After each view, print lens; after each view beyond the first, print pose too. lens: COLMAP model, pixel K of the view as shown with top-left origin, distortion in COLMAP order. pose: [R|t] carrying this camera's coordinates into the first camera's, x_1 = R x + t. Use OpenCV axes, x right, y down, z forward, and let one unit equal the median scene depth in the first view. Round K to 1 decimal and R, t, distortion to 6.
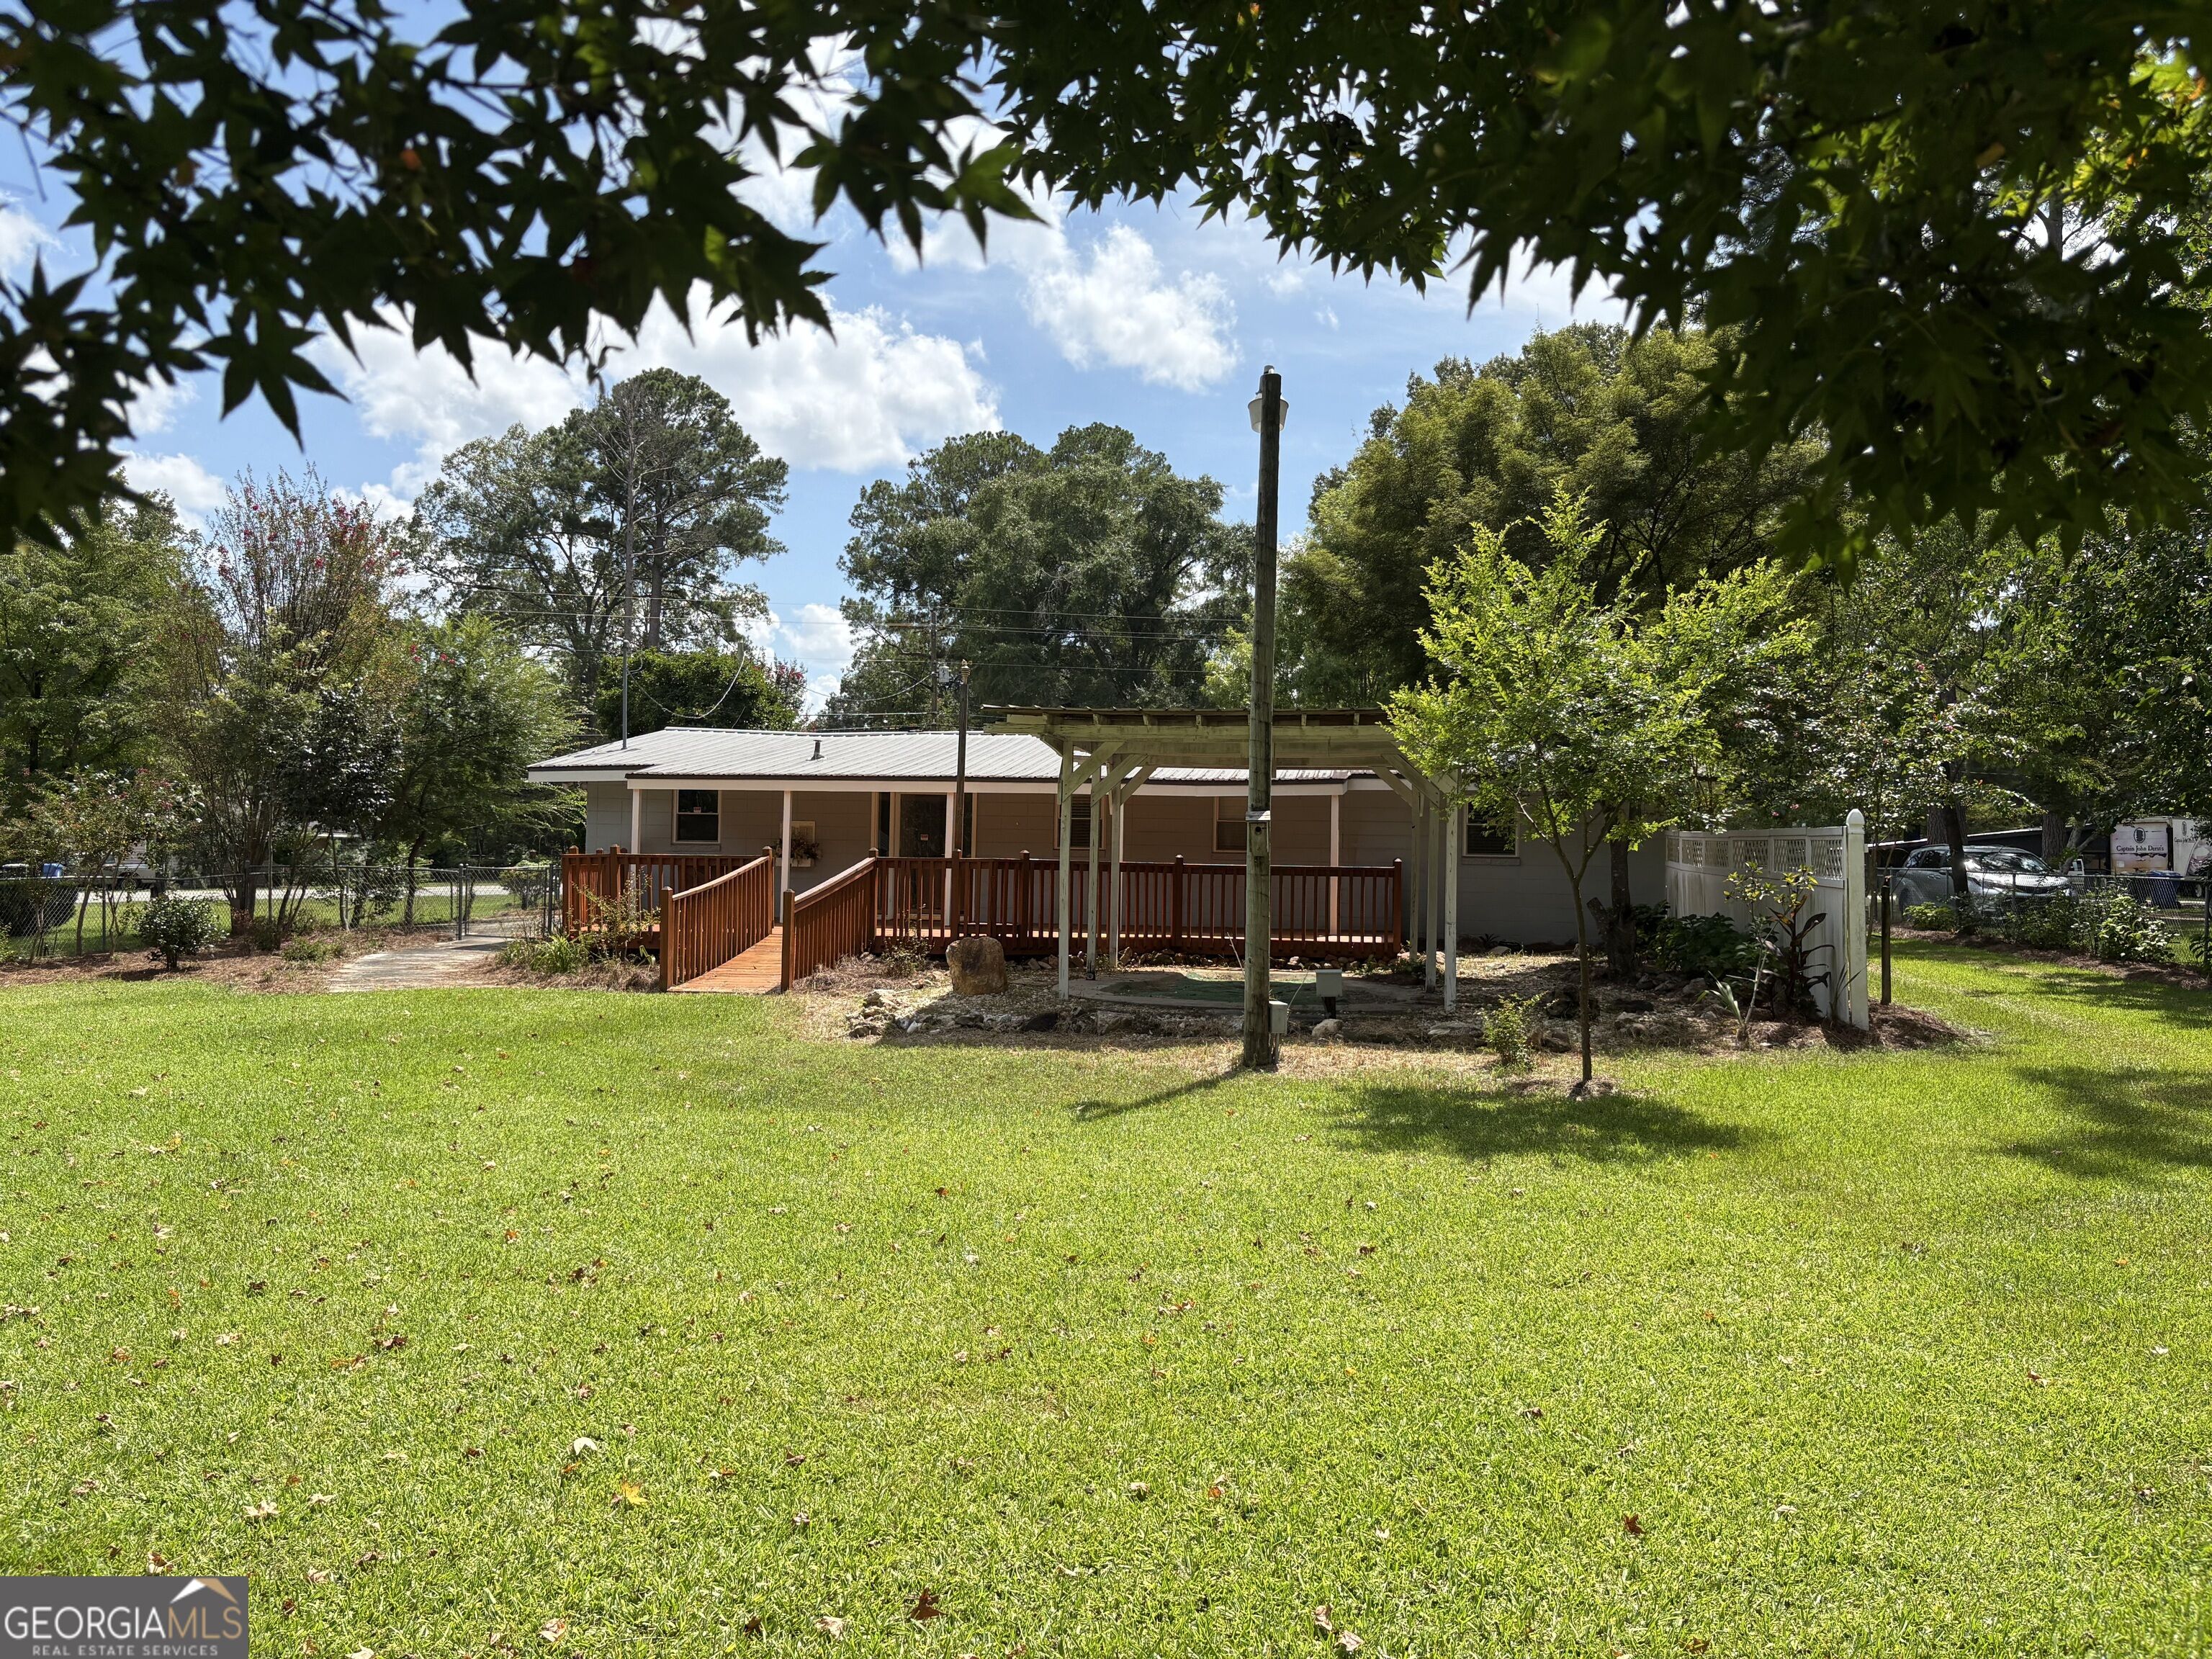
lens RADIAL K [[1666.1, 0, 1106.0], [0, 1666.1, 829.5], [0, 0, 1]] dist [0.005817, 0.006041]
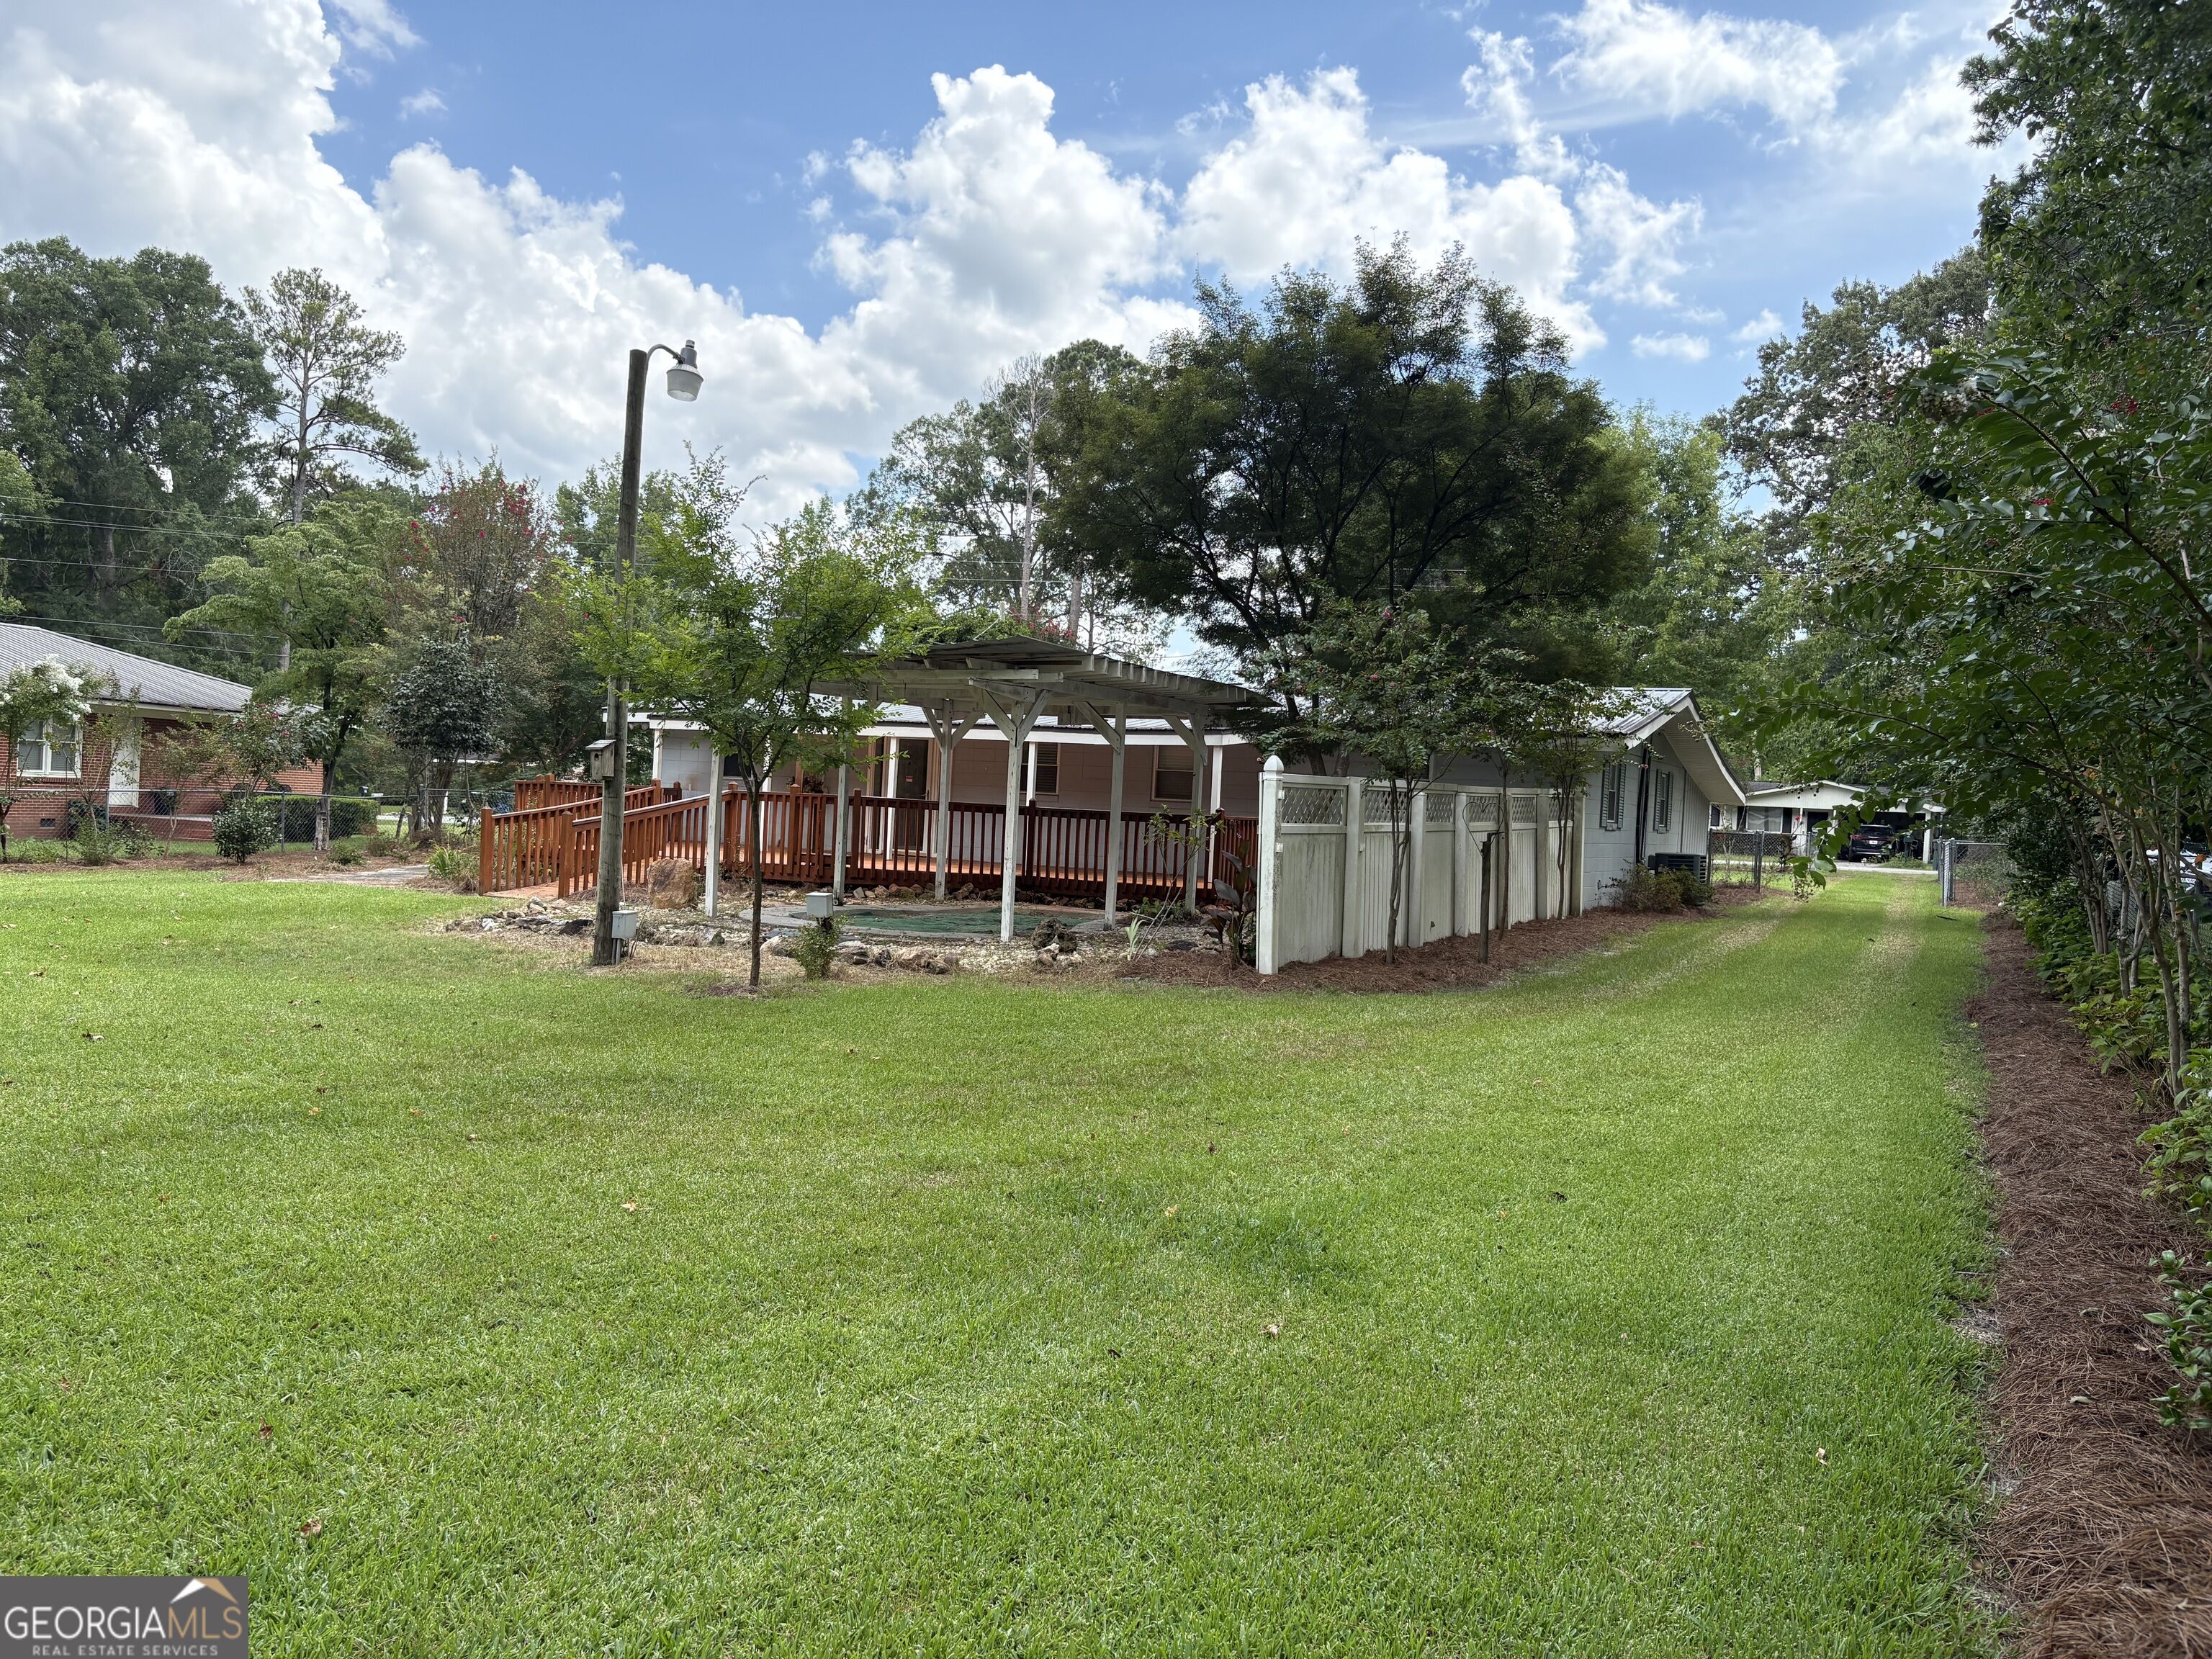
lens RADIAL K [[1687.4, 0, 1106.0], [0, 1687.4, 829.5], [0, 0, 1]] dist [0.004574, 0.000145]
pose [[0.946911, 0.037067, -0.319353, 0.106907], [-0.030271, 0.999198, 0.026220, 0.001507], [0.320069, -0.015161, 0.947273, -0.000477]]
